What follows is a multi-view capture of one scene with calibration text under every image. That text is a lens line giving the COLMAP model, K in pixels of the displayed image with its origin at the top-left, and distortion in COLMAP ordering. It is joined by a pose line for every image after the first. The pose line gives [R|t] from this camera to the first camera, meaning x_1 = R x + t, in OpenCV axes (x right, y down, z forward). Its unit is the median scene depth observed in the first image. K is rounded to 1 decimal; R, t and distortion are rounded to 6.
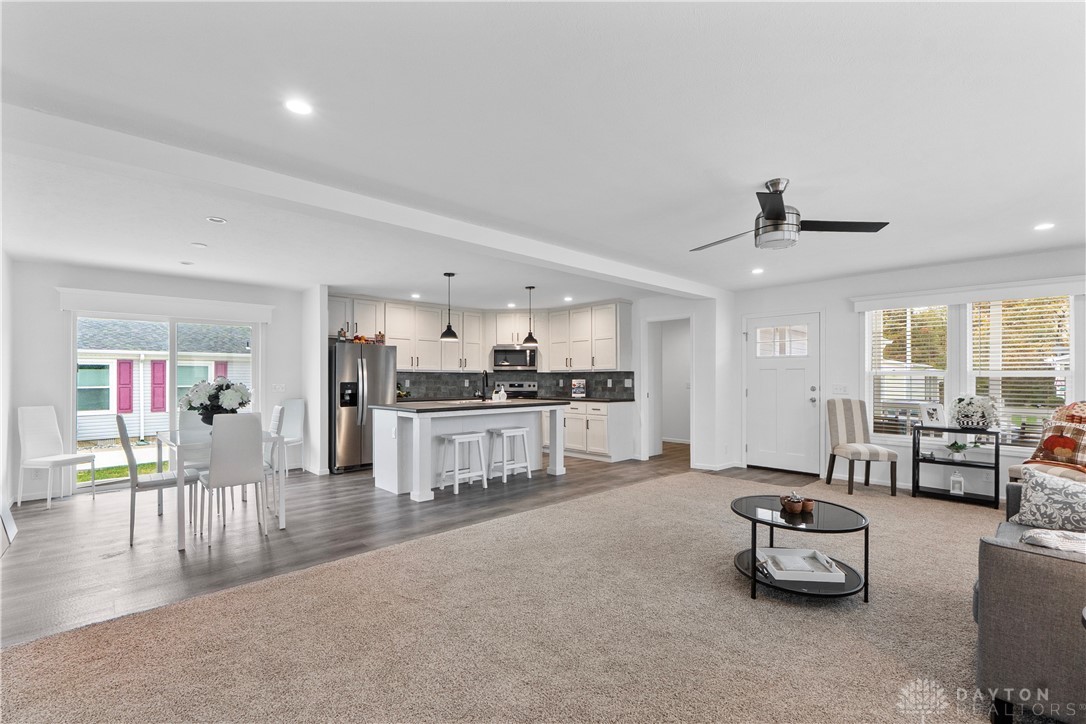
lens RADIAL K [[490.6, 0, 536.9], [0, 490.6, 376.4], [0, 0, 1]] dist [-0.000236, -0.000365]
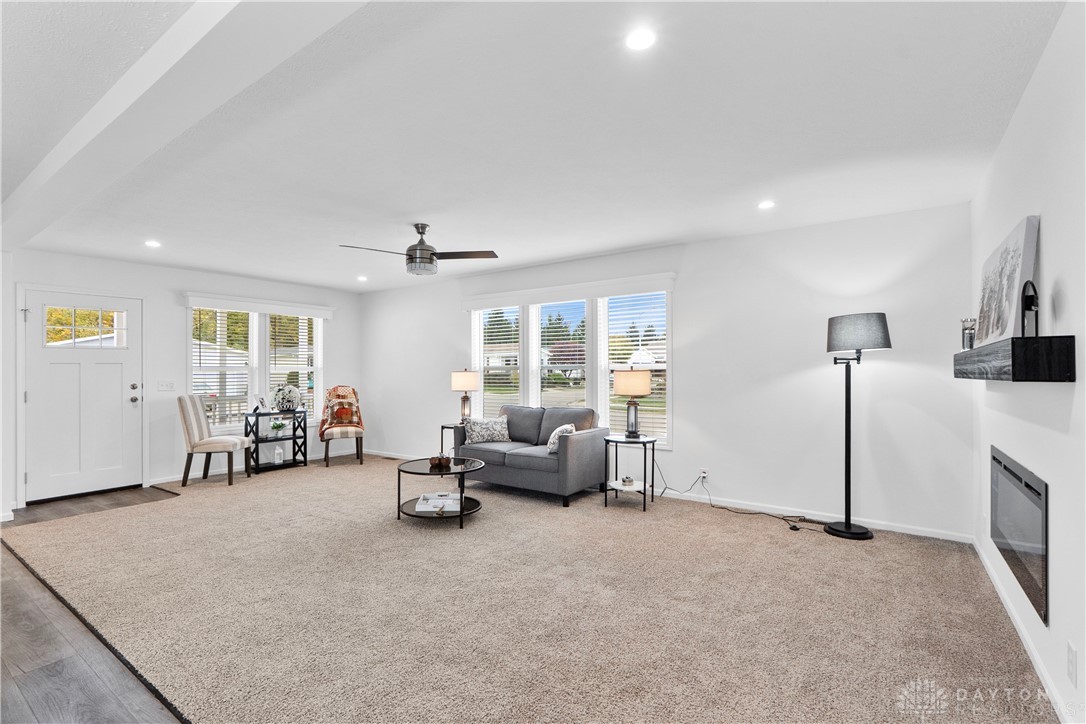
lens RADIAL K [[501.9, 0, 535.4], [0, 501.9, 368.3], [0, 0, 1]] dist [-0.005991, -0.000670]
pose [[-0.208070, 0.005405, 0.978099, -0.397477], [0.009107, 0.999952, -0.003589, 0.002415], [-0.978072, 0.008161, -0.208109, 0.440670]]
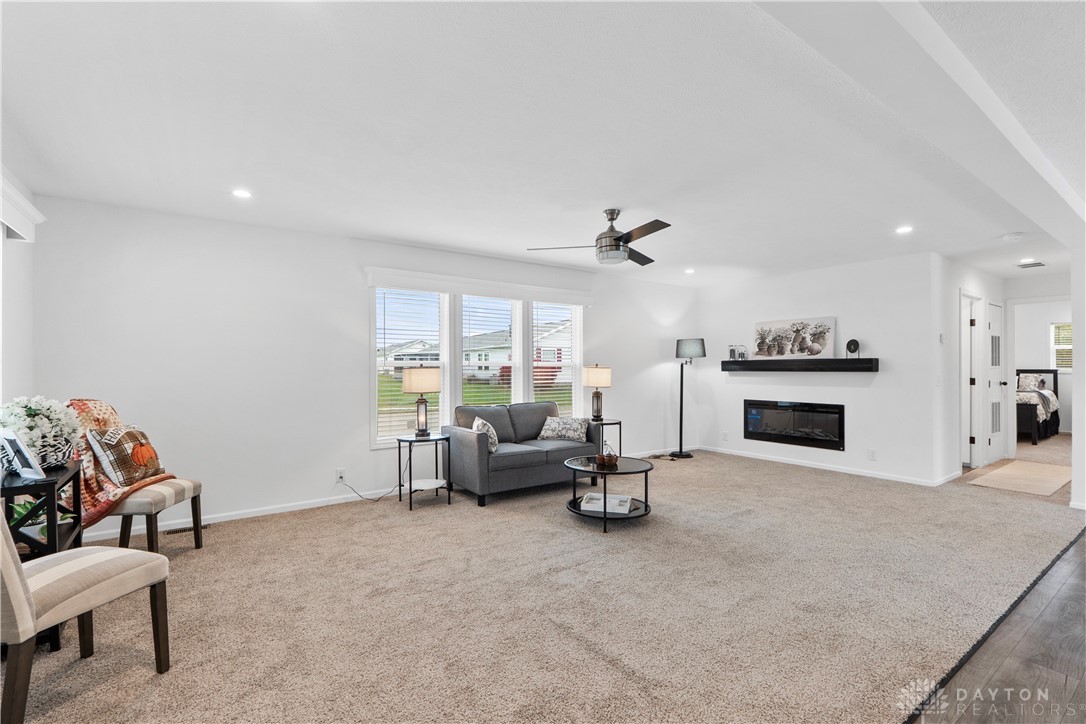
lens RADIAL K [[486.7, 0, 543.7], [0, 486.7, 362.2], [0, 0, 1]] dist [0.005488, 0.000855]
pose [[-0.992174, 0.000666, 0.124859, 0.226296], [-0.000427, 0.999962, -0.008722, 0.002485], [-0.124860, -0.008707, -0.992136, 1.004059]]
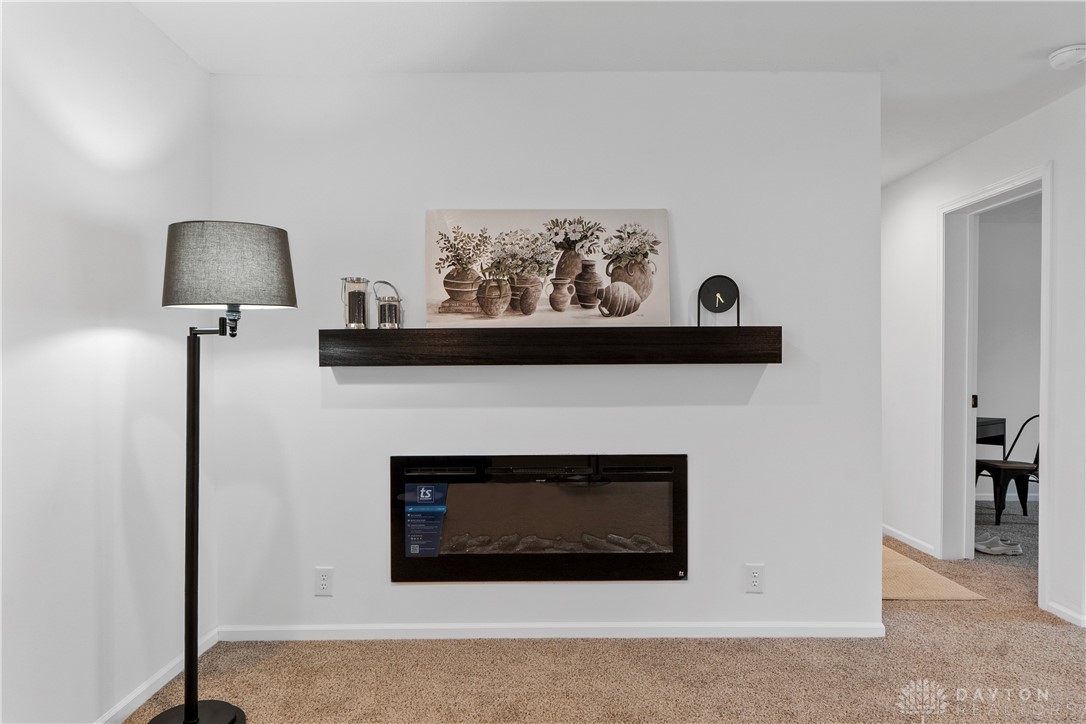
lens RADIAL K [[642.1, 0, 541.3], [0, 642.1, 377.6], [0, 0, 1]] dist [-0.017242, -0.001435]
pose [[-0.677906, 0.013410, -0.735026, 0.177672], [0.001042, 0.999850, 0.017281, 0.012726], [0.735148, 0.010949, -0.677819, 0.307559]]
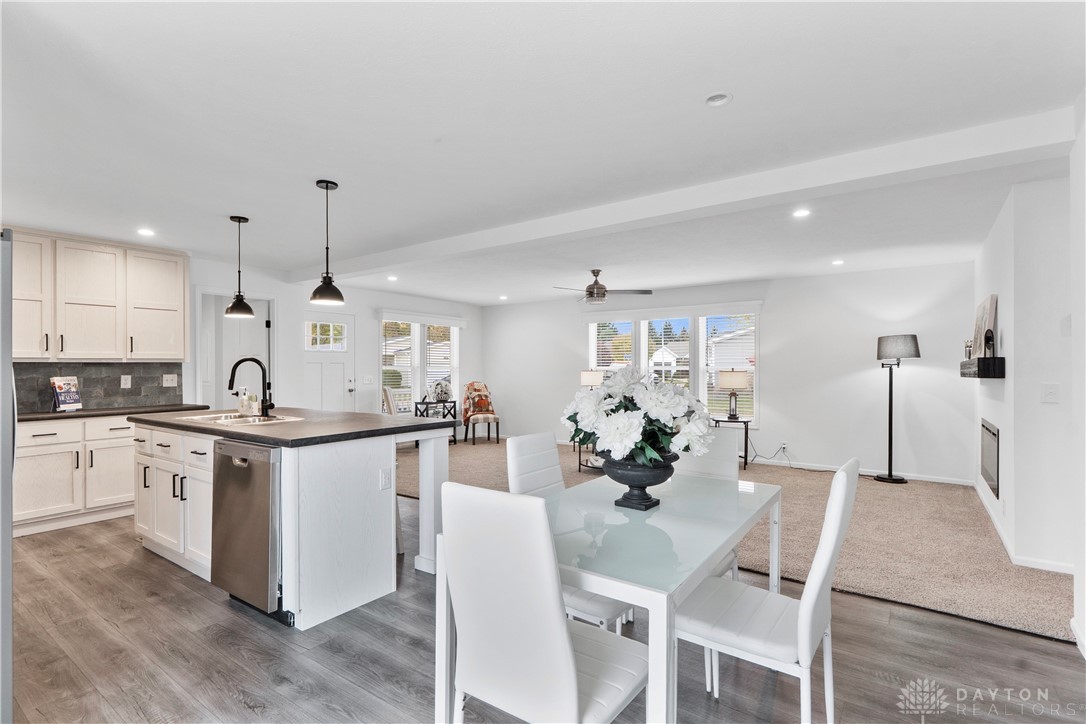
lens RADIAL K [[523.8, 0, 538.5], [0, 523.8, 366.2], [0, 0, 1]] dist [-0.001636, -0.001593]
pose [[-0.197195, 0.005999, 0.980346, -0.656452], [0.002568, 0.999981, -0.005602, -0.000468], [-0.980361, 0.001413, -0.197207, 0.724394]]
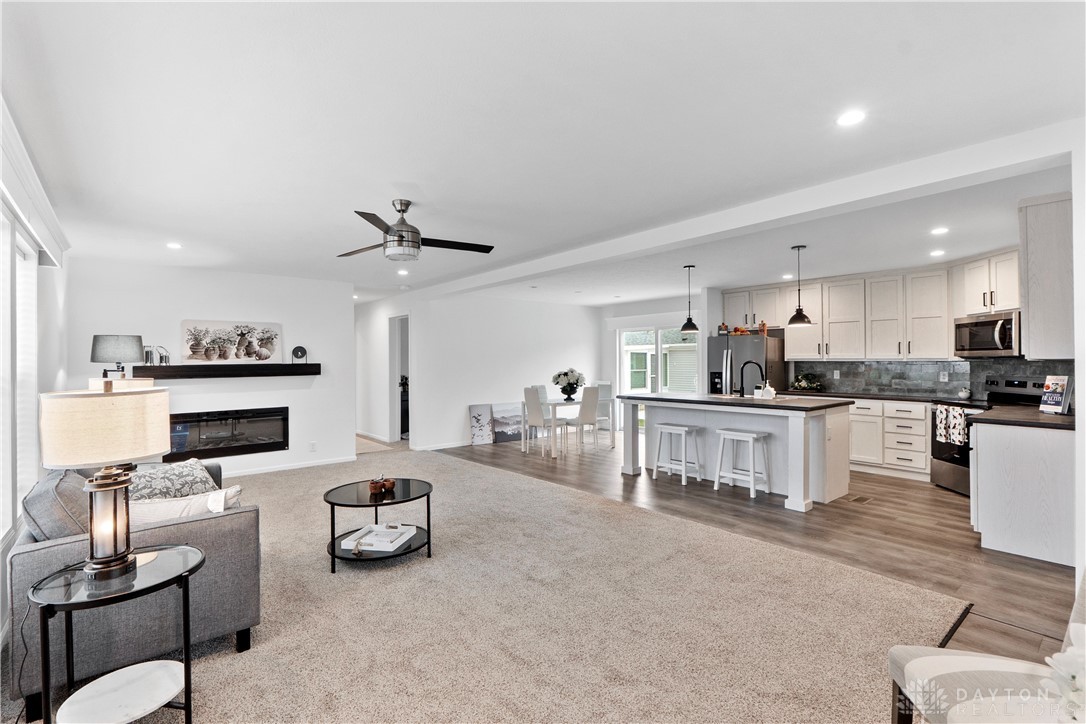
lens RADIAL K [[486.7, 0, 528.6], [0, 486.7, 358.1], [0, 0, 1]] dist [0.005488, 0.000855]
pose [[-0.063762, -0.008675, -0.997927, 0.699182], [0.005634, 0.999943, -0.009052, -0.011046], [0.997949, -0.006199, -0.063709, 0.607722]]
